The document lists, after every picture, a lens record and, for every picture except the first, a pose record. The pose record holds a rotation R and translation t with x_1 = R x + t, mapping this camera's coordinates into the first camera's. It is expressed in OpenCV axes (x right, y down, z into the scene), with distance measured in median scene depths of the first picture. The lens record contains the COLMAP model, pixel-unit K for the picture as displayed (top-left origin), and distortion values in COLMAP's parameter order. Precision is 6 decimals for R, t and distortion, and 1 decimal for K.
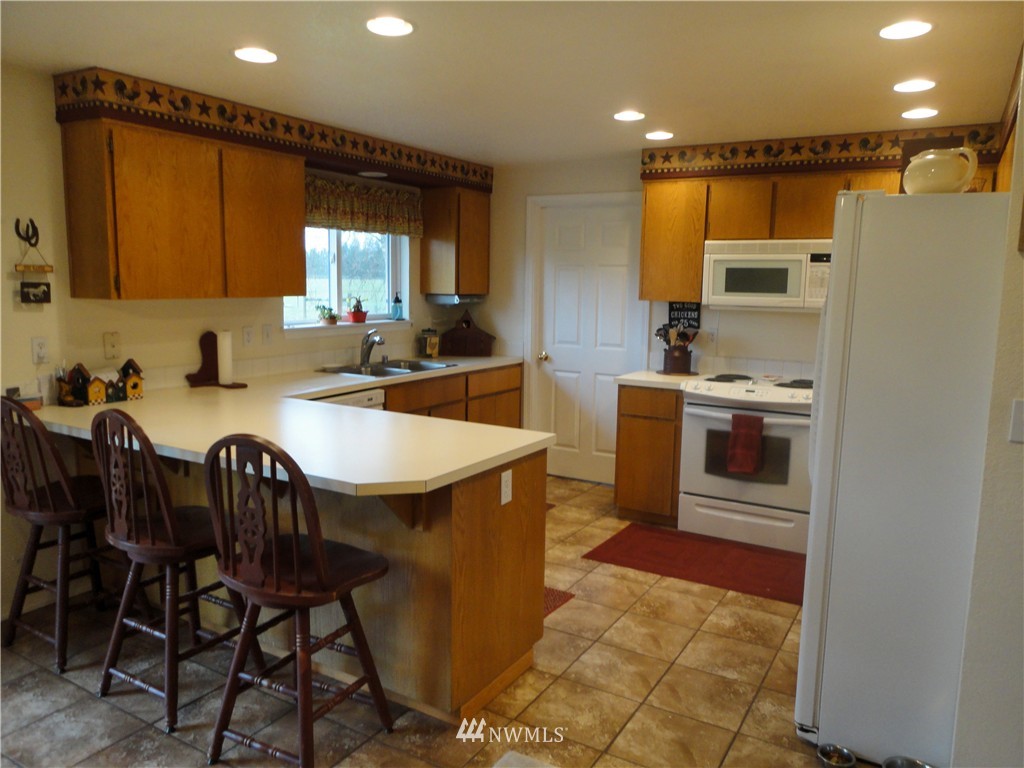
lens RADIAL K [[733.4, 0, 507.6], [0, 733.4, 376.6], [0, 0, 1]] dist [-0.009053, -0.000506]
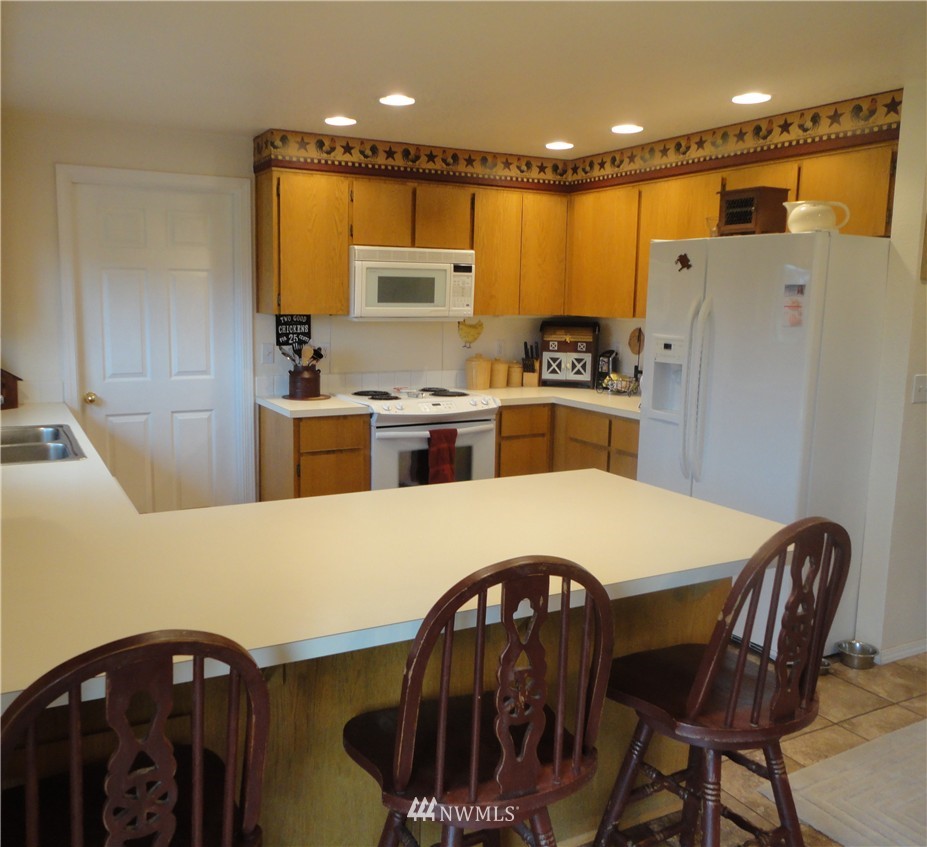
lens RADIAL K [[841.0, 0, 411.0], [0, 841.0, 399.8], [0, 0, 1]] dist [0.018261, 0.000000]
pose [[0.535611, -0.121058, 0.835743, -0.579813], [0.103629, 0.991614, 0.077222, -0.071433], [-0.838082, 0.045247, 0.543664, 0.392852]]
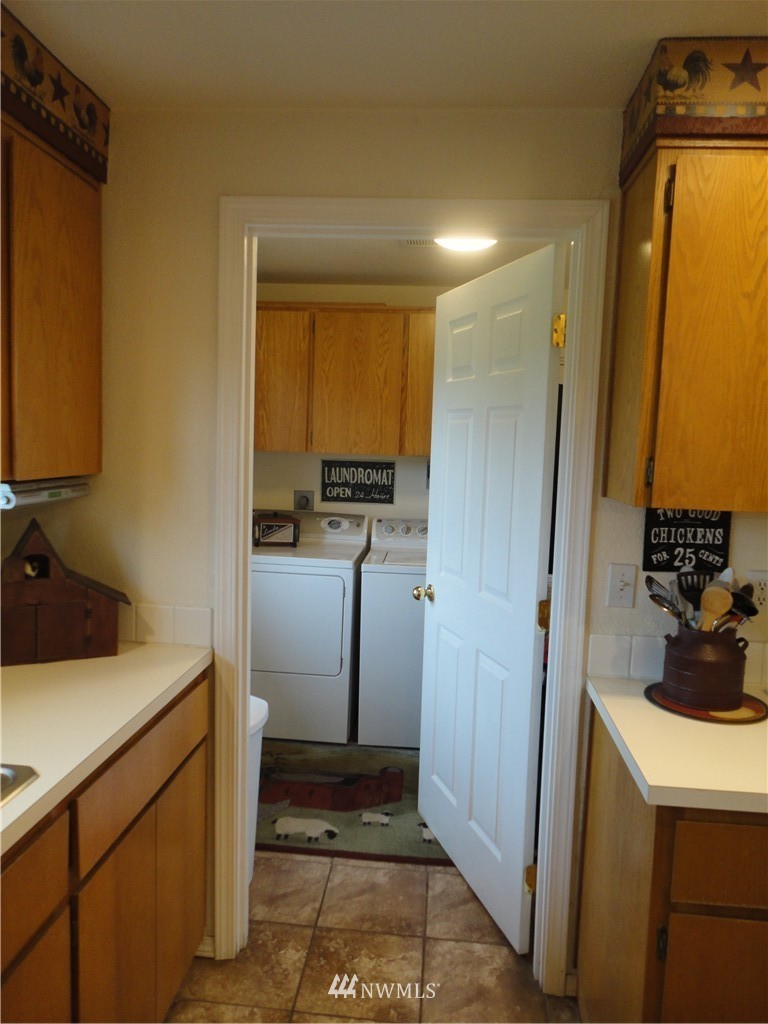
lens RADIAL K [[733.4, 0, 379.6], [0, 733.4, 505.0], [0, 0, 1]] dist [-0.009053, -0.000506]
pose [[0.902038, -0.028947, 0.430685, -0.073624], [0.037209, 0.999249, -0.010771, -0.114214], [-0.430050, 0.025741, 0.902438, 0.809442]]
